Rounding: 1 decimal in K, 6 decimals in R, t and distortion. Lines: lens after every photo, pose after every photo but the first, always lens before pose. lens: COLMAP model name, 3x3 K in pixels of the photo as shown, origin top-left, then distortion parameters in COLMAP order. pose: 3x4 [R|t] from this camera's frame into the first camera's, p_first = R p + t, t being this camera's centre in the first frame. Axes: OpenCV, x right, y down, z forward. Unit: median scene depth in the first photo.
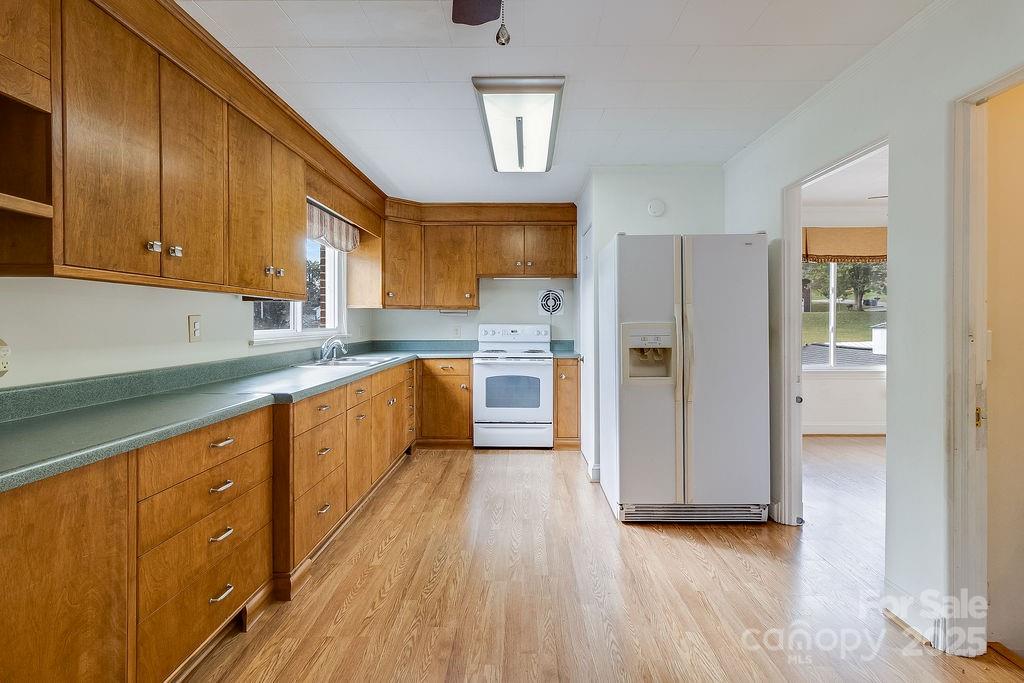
lens RADIAL K [[482.3, 0, 516.4], [0, 482.3, 326.9], [0, 0, 1]] dist [0.002043, 0.000838]
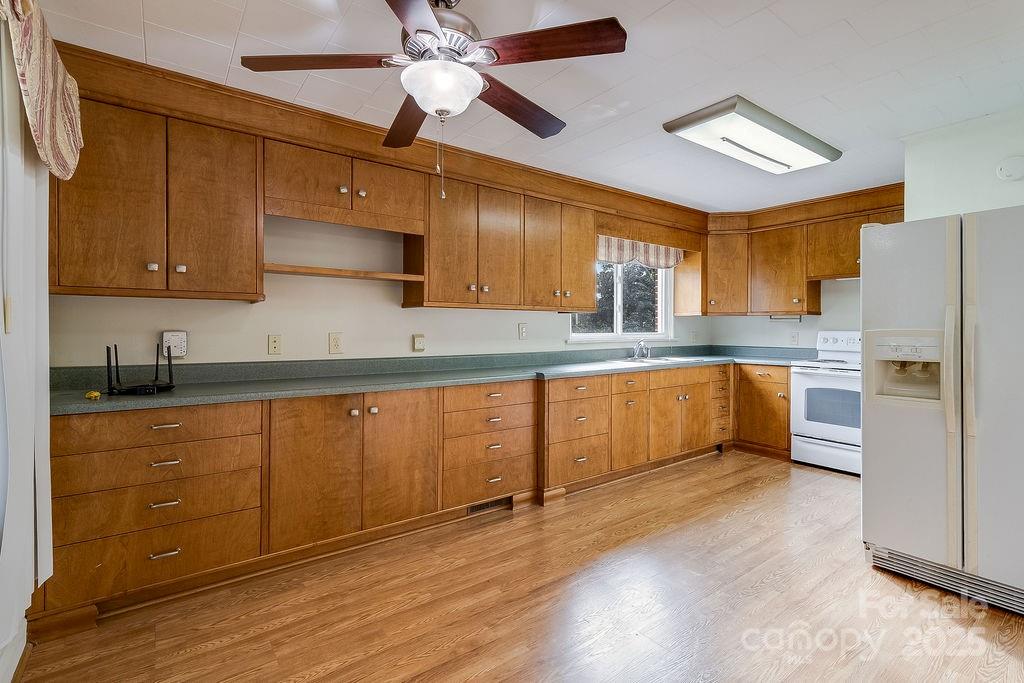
lens RADIAL K [[482.3, 0, 516.7], [0, 482.3, 331.4], [0, 0, 1]] dist [0.002043, 0.000838]
pose [[0.609384, 0.010182, -0.792810, 0.380704], [-0.012087, 0.999921, 0.003551, -0.000952], [0.792783, 0.007419, 0.609458, -0.010571]]
